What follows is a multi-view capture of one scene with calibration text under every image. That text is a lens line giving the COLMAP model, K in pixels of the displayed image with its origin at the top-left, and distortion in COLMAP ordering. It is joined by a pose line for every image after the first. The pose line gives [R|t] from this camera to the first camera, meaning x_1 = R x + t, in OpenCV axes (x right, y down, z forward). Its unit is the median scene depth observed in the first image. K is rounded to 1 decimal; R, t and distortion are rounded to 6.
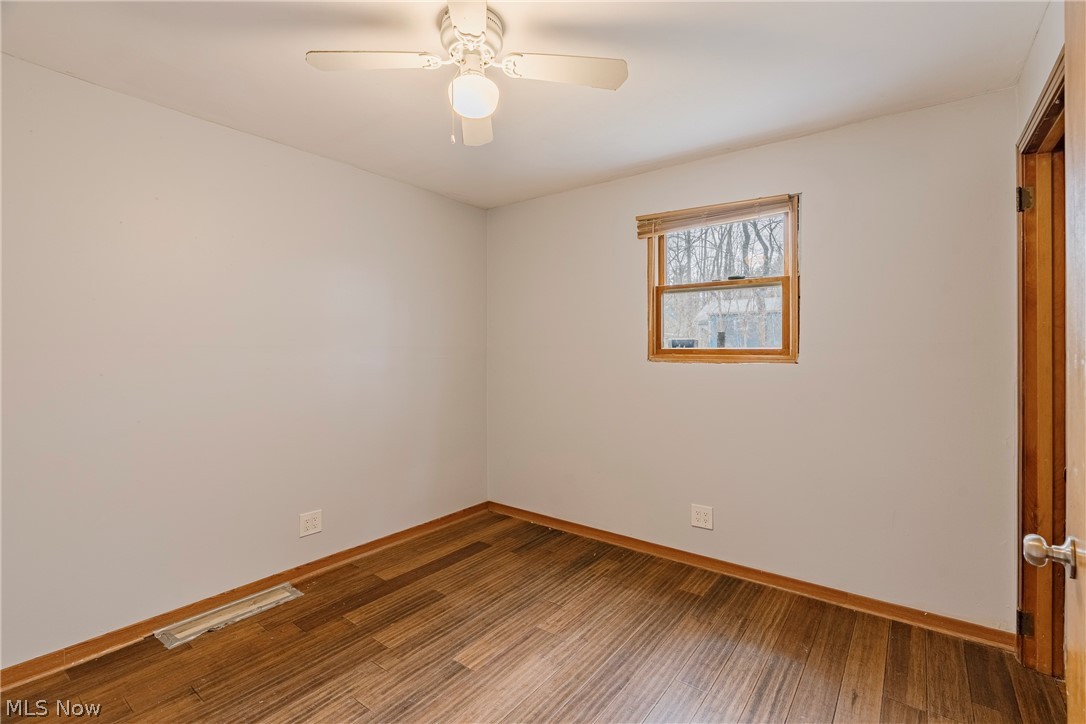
lens RADIAL K [[509.0, 0, 544.5], [0, 509.0, 354.8], [0, 0, 1]] dist [-0.007356, 0.000729]
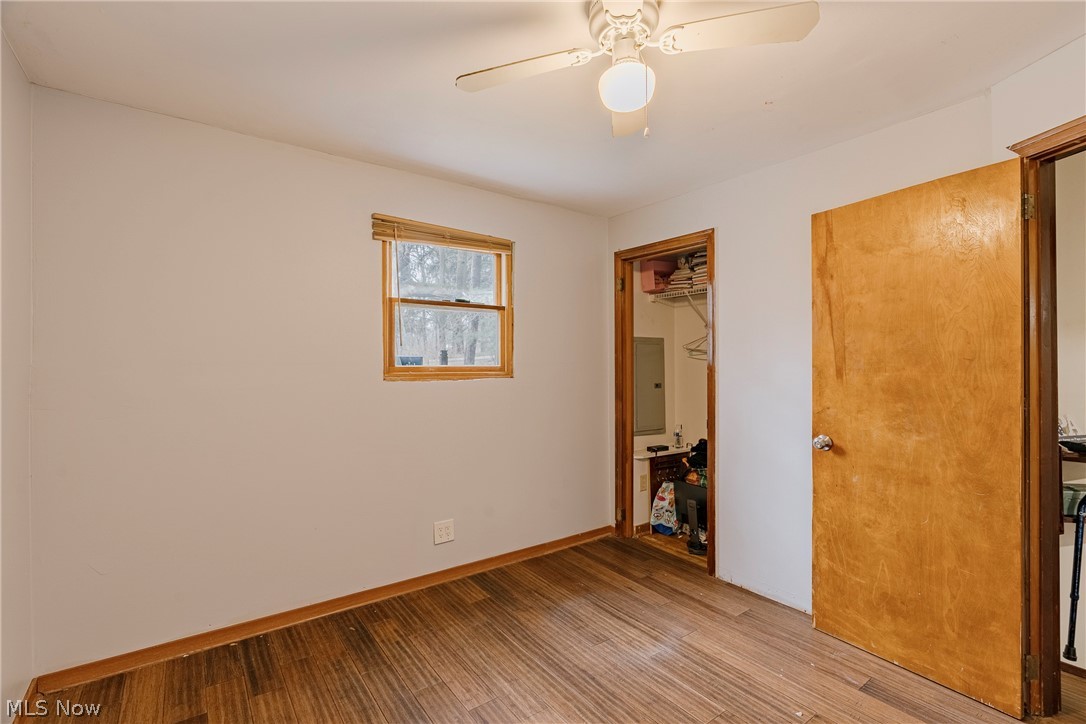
lens RADIAL K [[509.0, 0, 545.0], [0, 509.0, 363.2], [0, 0, 1]] dist [-0.007356, 0.000729]
pose [[0.250794, 0.001163, 0.968040, -0.655903], [0.007556, 0.999966, -0.003158, -0.014748], [-0.968011, 0.008107, 0.250777, 0.572262]]
